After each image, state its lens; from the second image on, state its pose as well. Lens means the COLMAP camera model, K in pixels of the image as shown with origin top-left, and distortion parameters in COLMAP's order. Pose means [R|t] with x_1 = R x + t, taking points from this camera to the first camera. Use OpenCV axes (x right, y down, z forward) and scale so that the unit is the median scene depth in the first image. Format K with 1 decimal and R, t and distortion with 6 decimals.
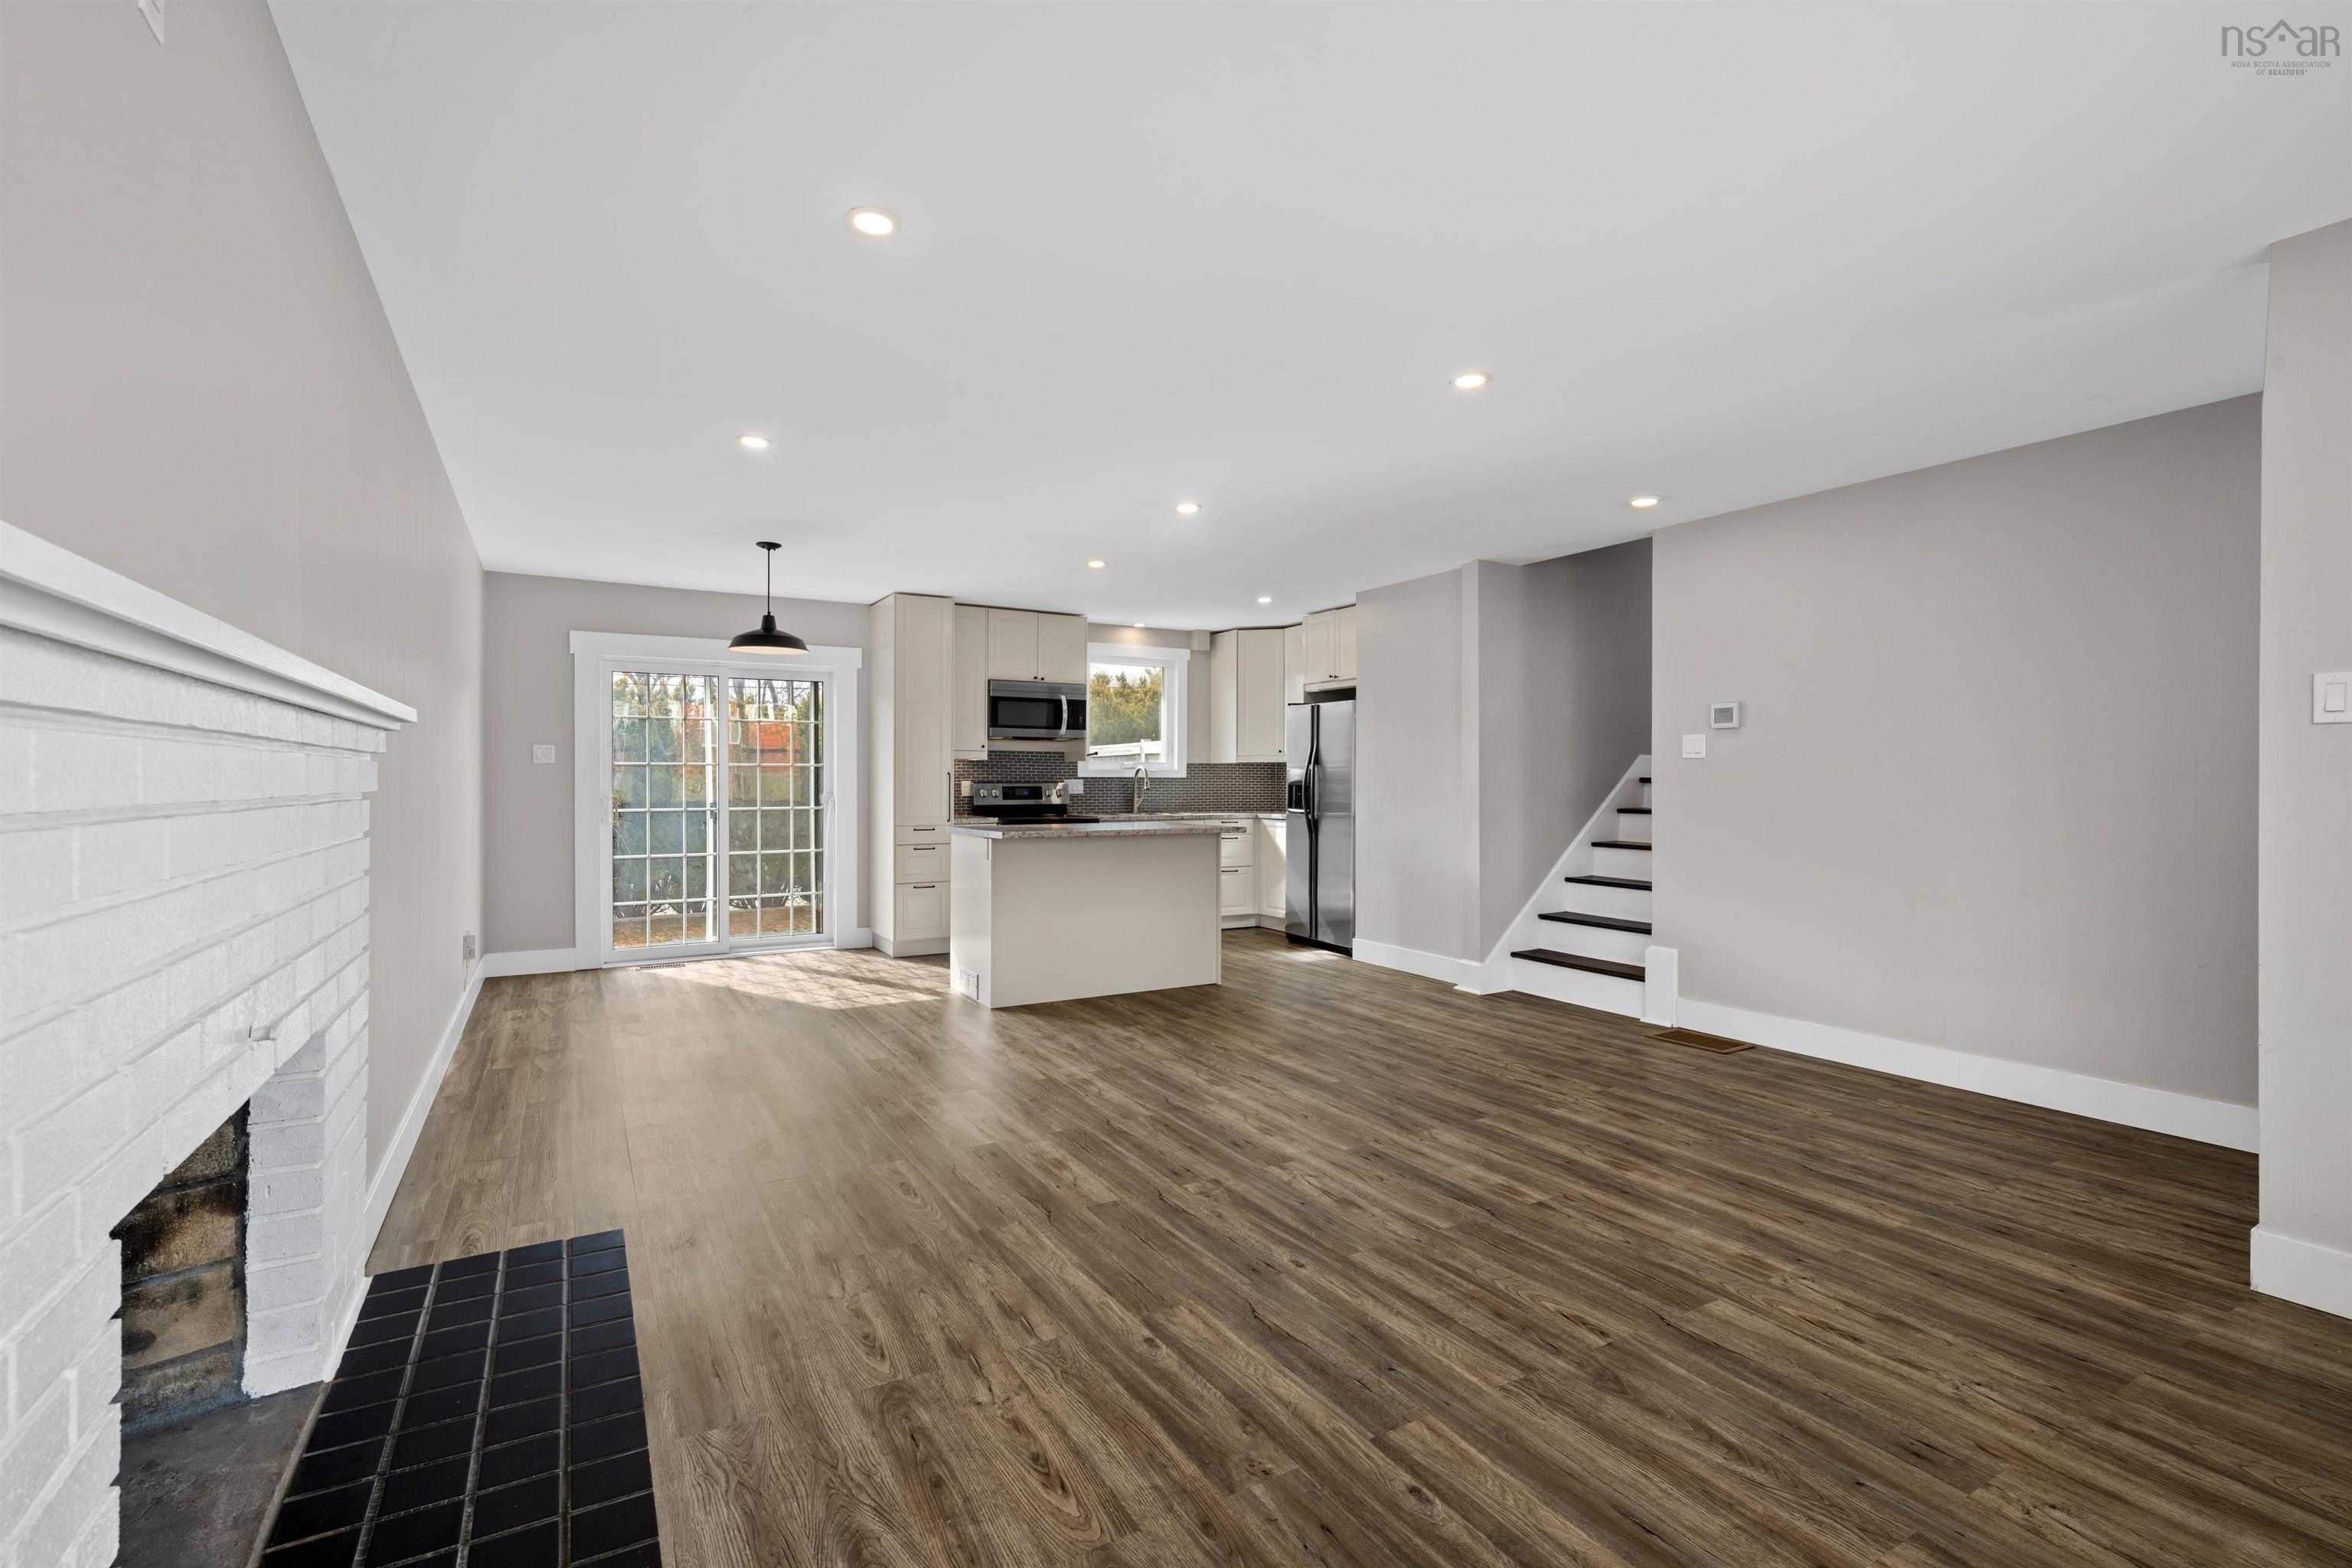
lens RADIAL K [[1047.3, 0, 1172.9], [0, 1047.3, 783.7], [0, 0, 1]] dist [-0.002887, 0.000400]
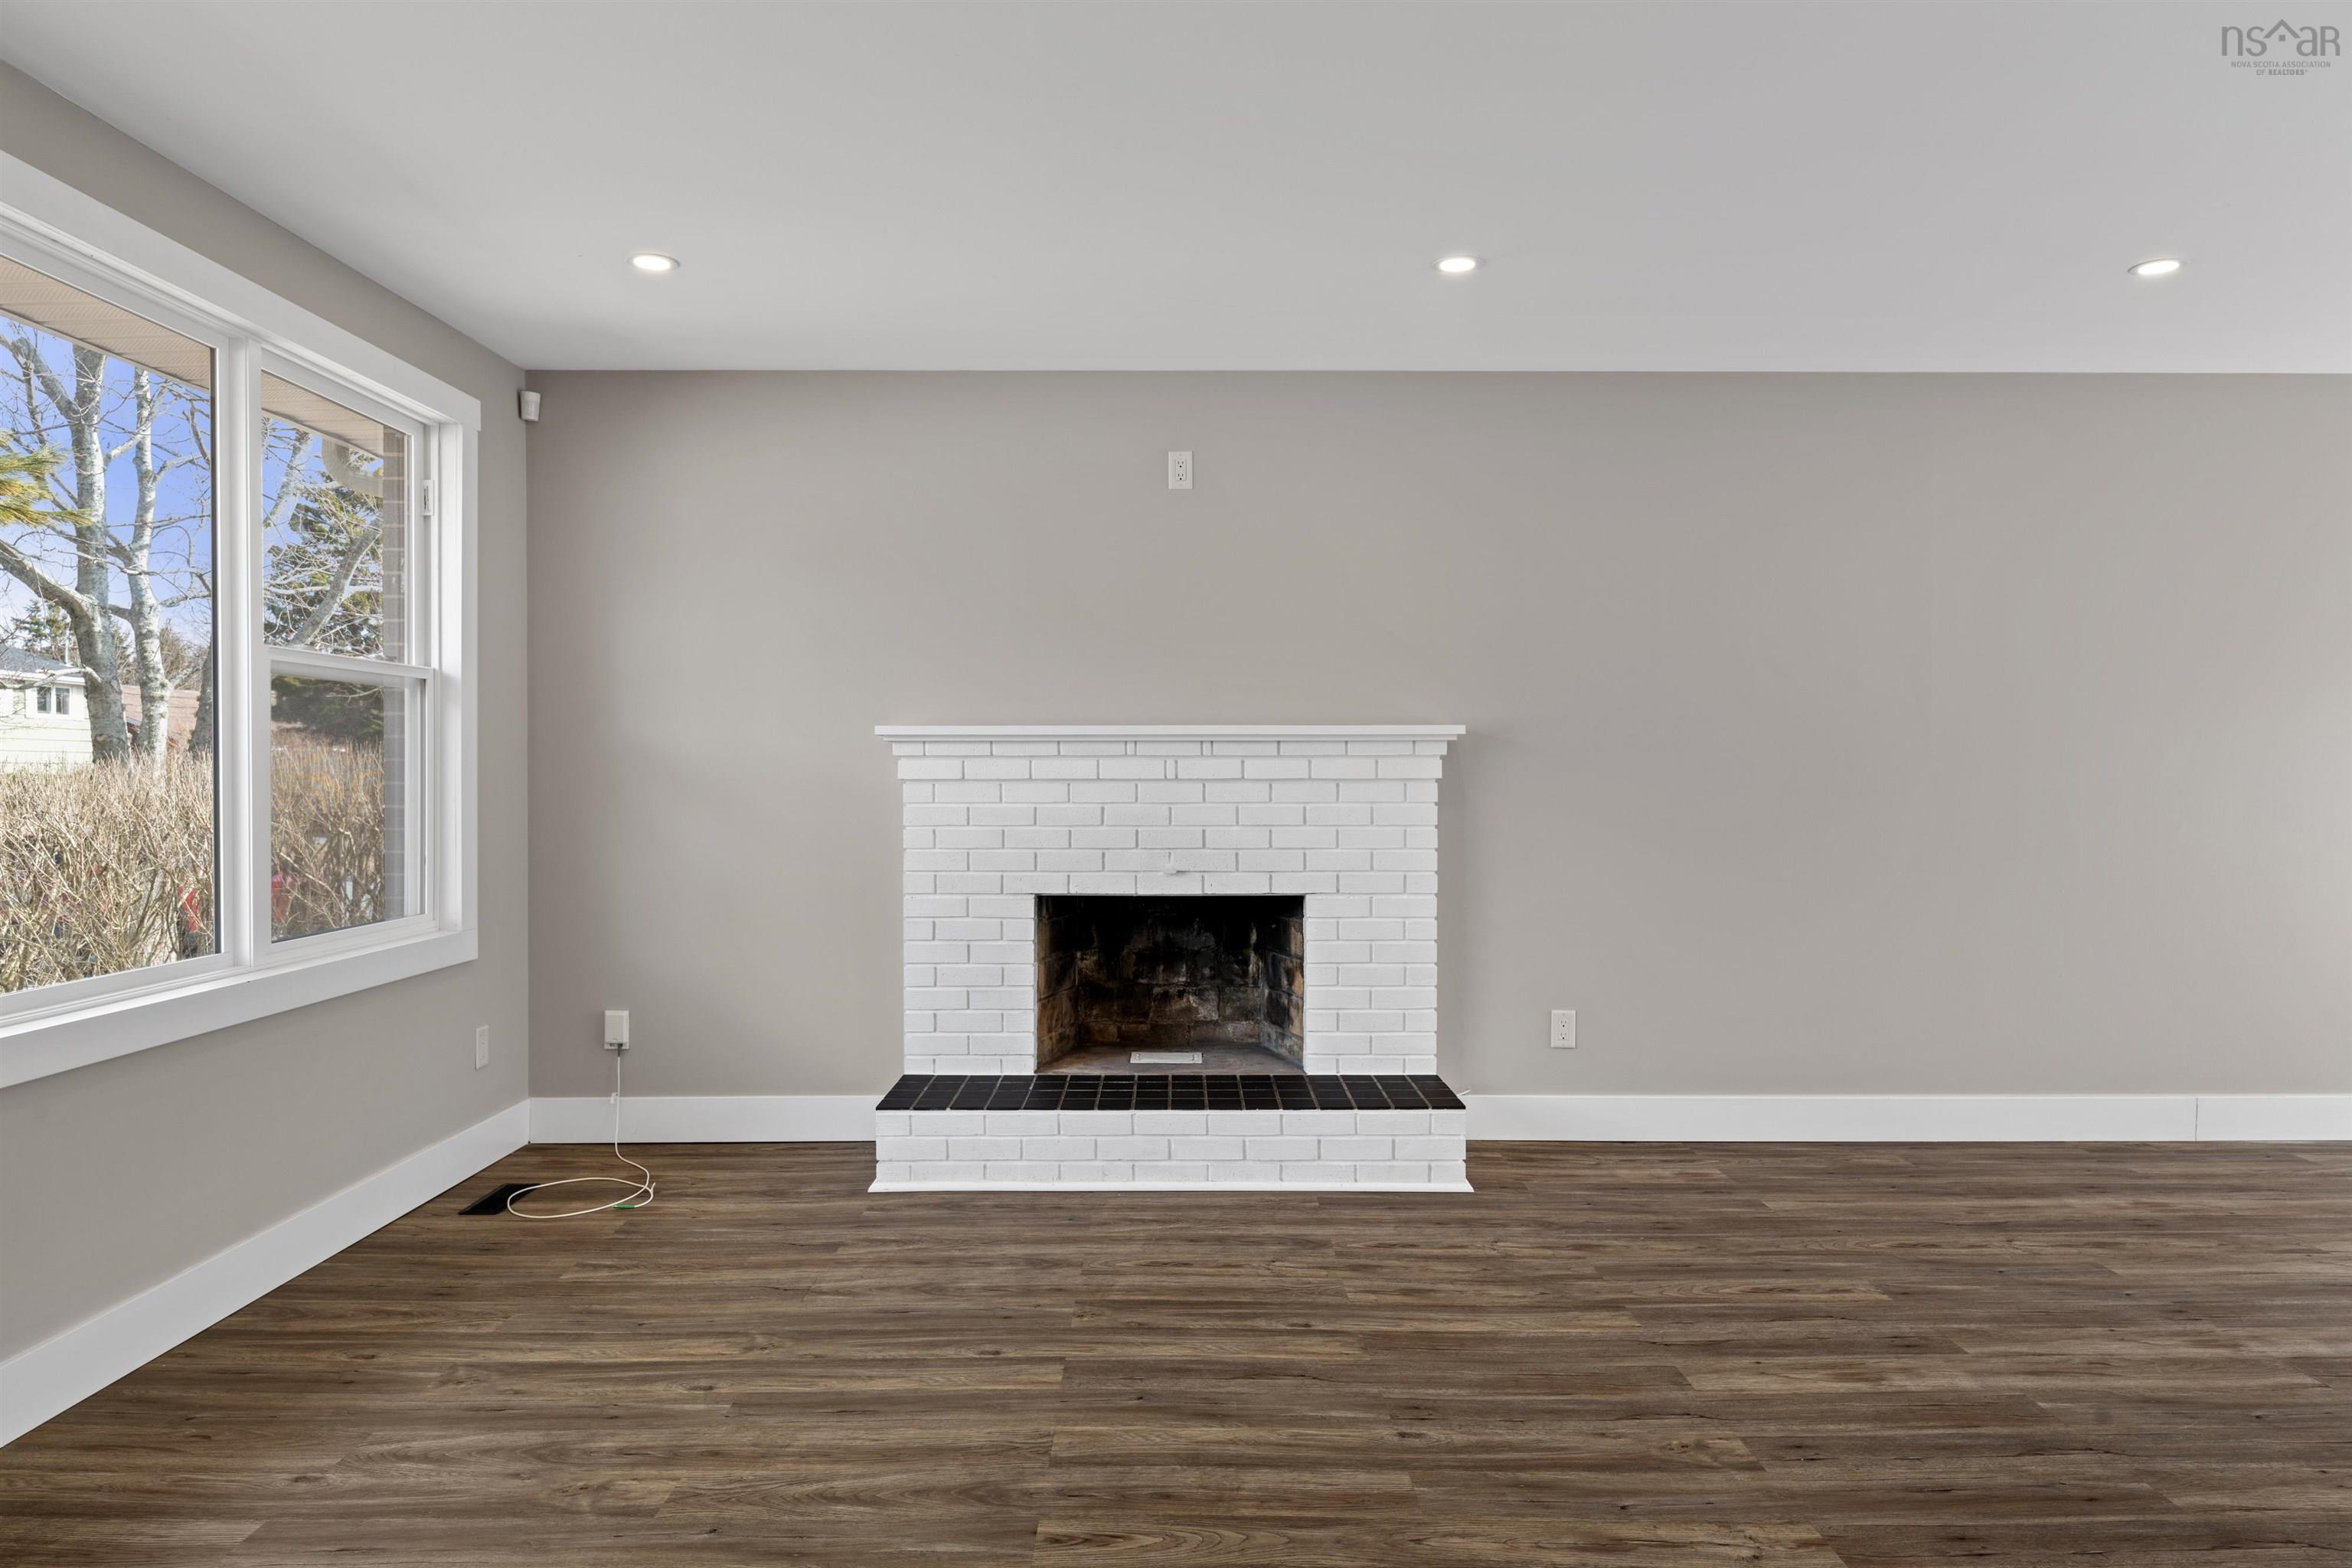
lens RADIAL K [[1432.3, 0, 1185.5], [0, 1432.3, 781.6], [0, 0, 1]] dist [-0.001877, 0.001074]
pose [[-0.491602, 0.002795, -0.870815, 0.710656], [-0.001850, 0.999989, 0.004254, 0.002421], [0.870818, 0.003702, -0.491592, 0.908688]]
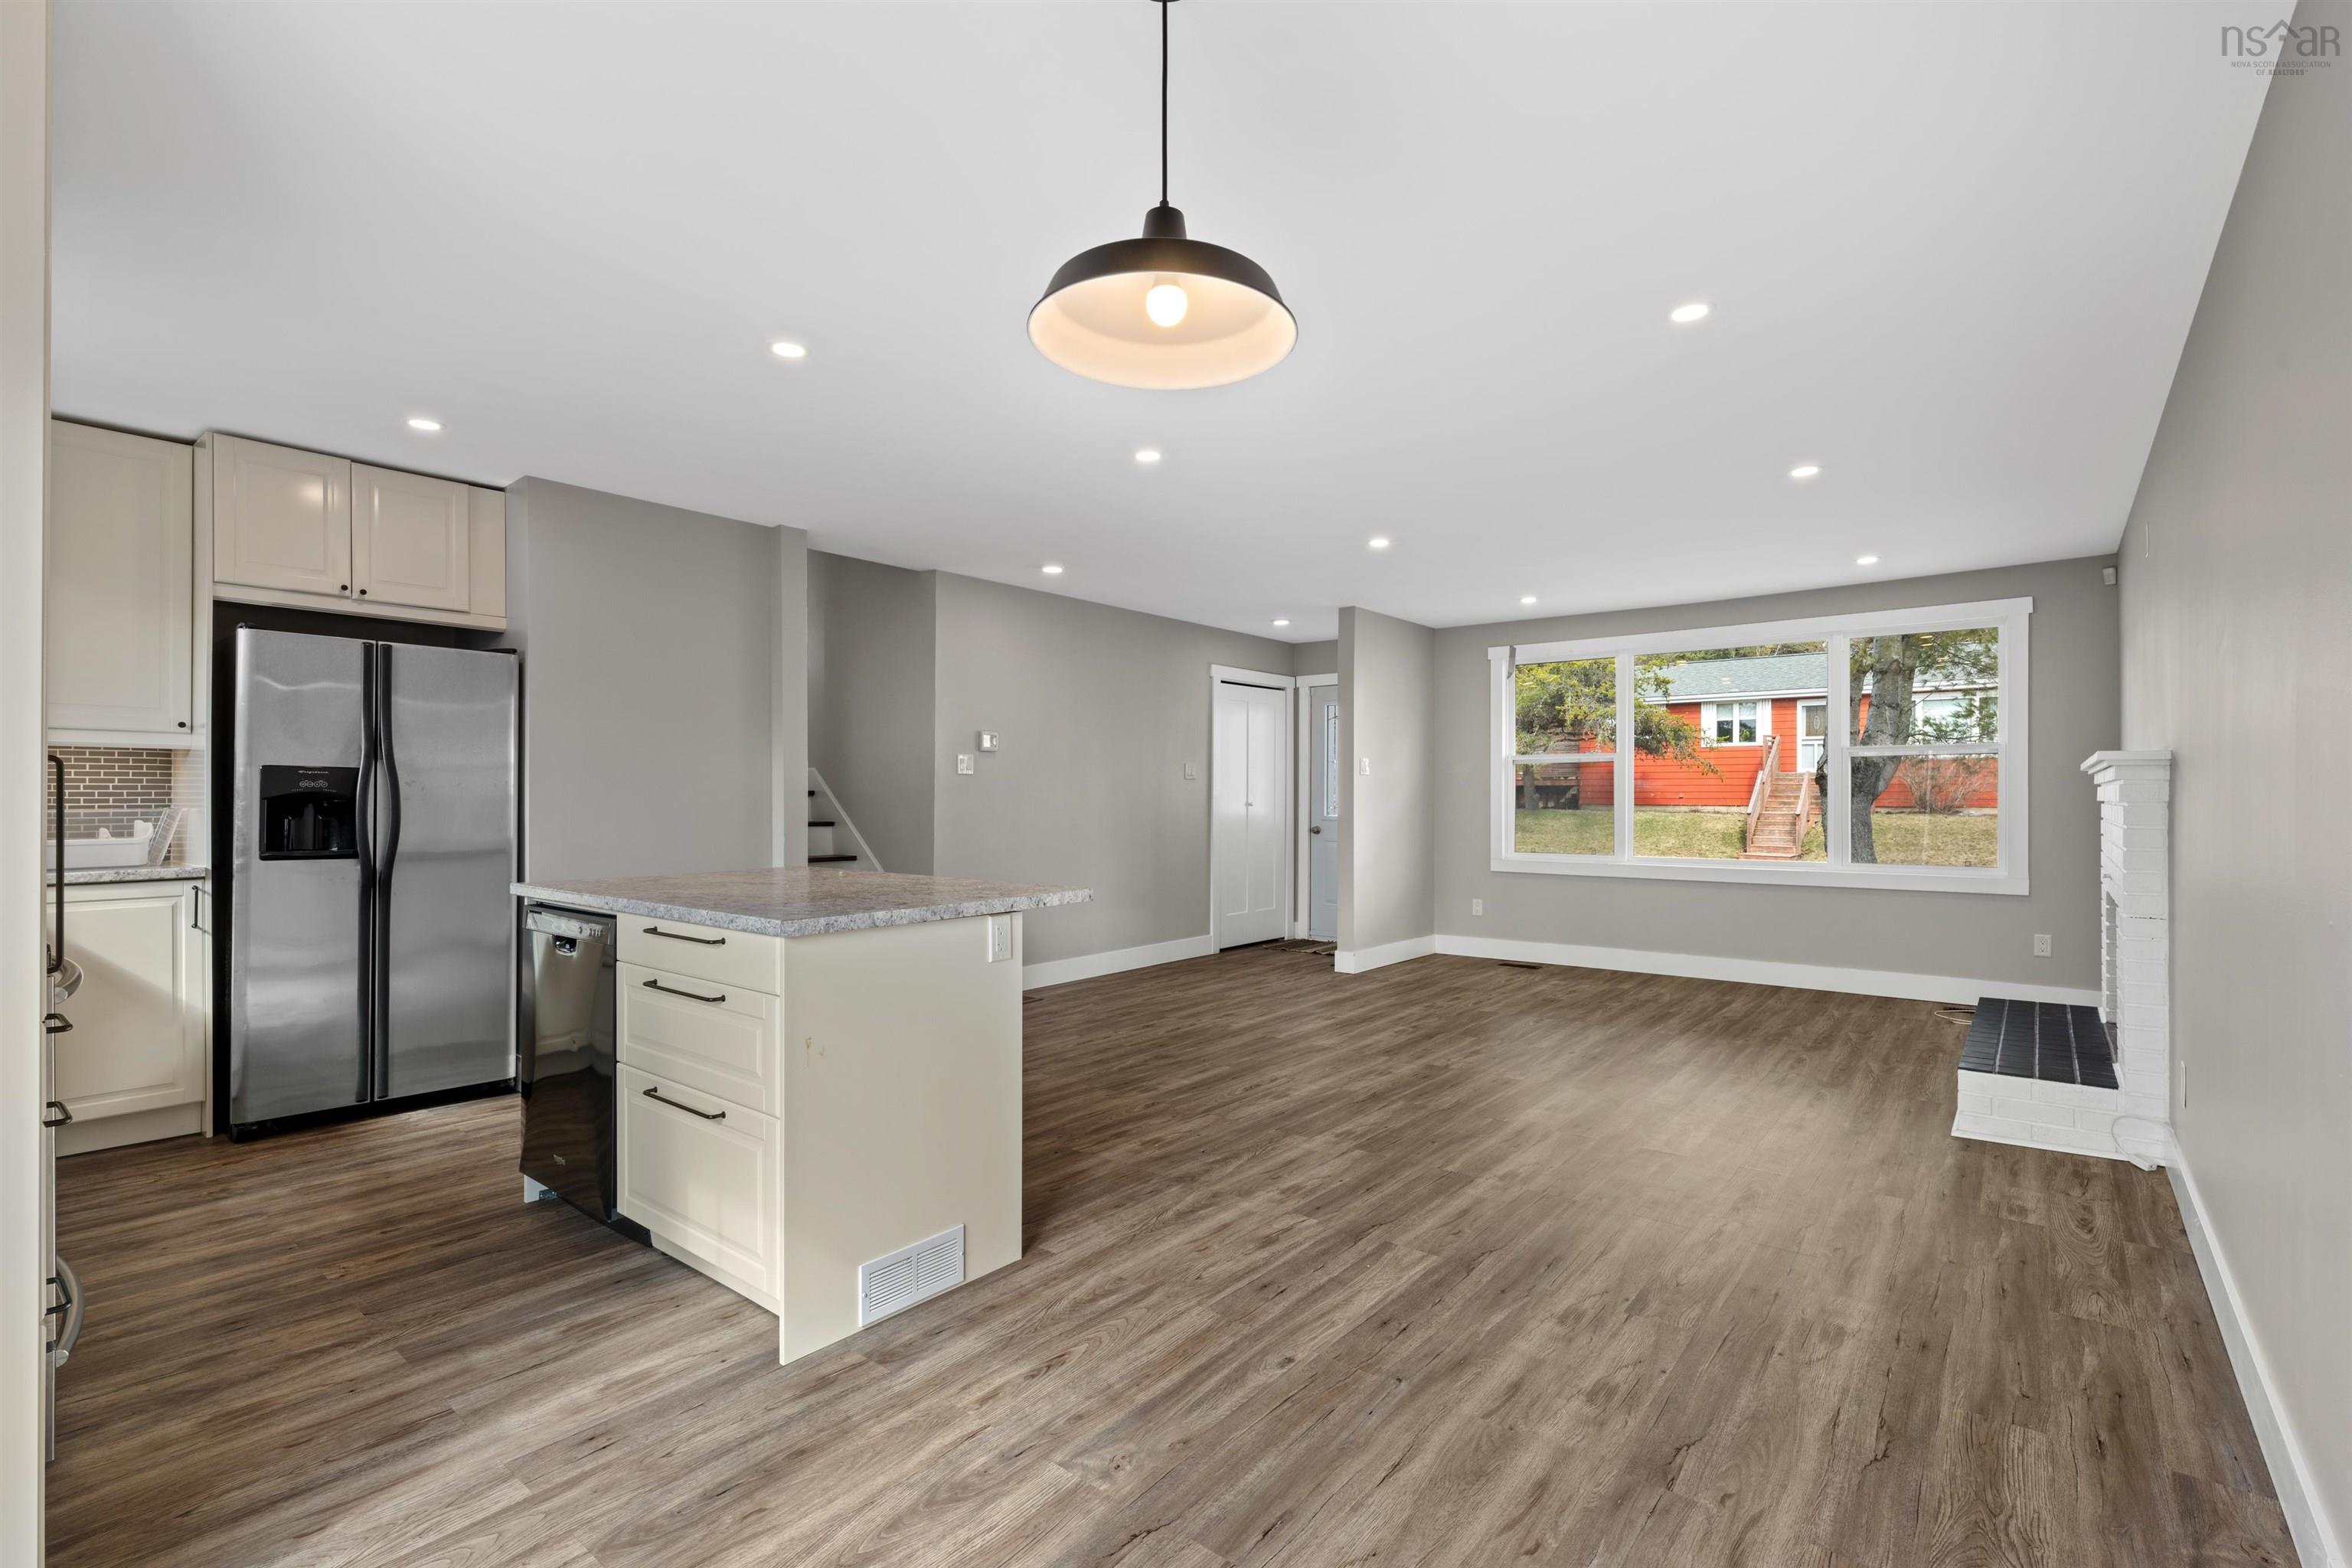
lens RADIAL K [[1068.0, 0, 1177.7], [0, 1068.0, 794.4], [0, 0, 1]] dist [-0.001910, 0.000213]
pose [[-0.360822, -0.001519, 0.932633, -0.945472], [0.000408, 0.999998, 0.001787, -0.004456], [-0.932635, 0.001025, -0.360821, 1.578072]]
